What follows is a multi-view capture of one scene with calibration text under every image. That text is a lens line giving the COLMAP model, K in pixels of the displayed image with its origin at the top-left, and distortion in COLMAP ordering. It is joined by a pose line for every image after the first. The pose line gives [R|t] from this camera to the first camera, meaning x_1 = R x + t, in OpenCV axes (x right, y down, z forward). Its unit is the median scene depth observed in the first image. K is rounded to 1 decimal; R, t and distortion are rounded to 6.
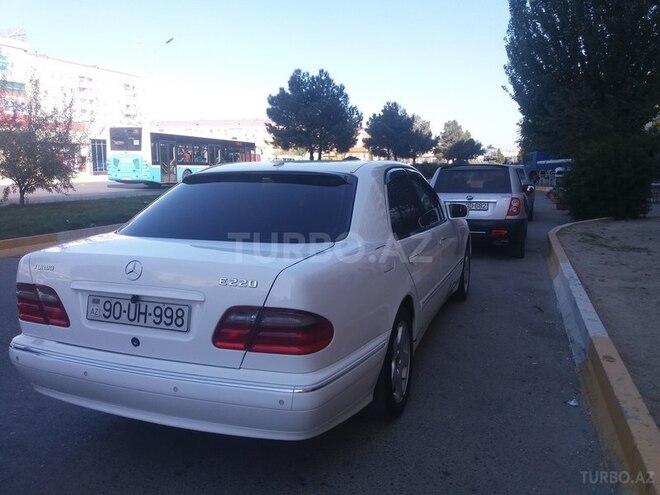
lens RADIAL K [[535.8, 0, 330.9], [0, 535.8, 248.9], [0, 0, 1]] dist [-0.006100, -0.005717]
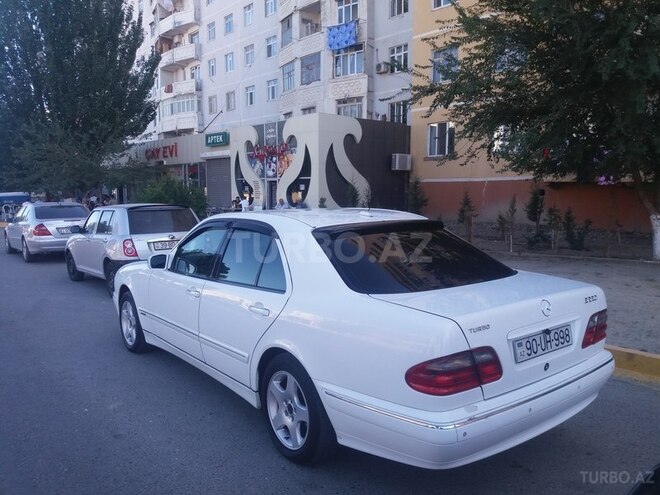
lens RADIAL K [[535.8, 0, 329.6], [0, 535.8, 247.2], [0, 0, 1]] dist [-0.006100, -0.005717]
pose [[0.483270, -0.074123, 0.872328, -1.505178], [0.123810, 0.992181, 0.015716, -0.164137], [-0.866672, 0.100408, 0.488669, 0.722857]]
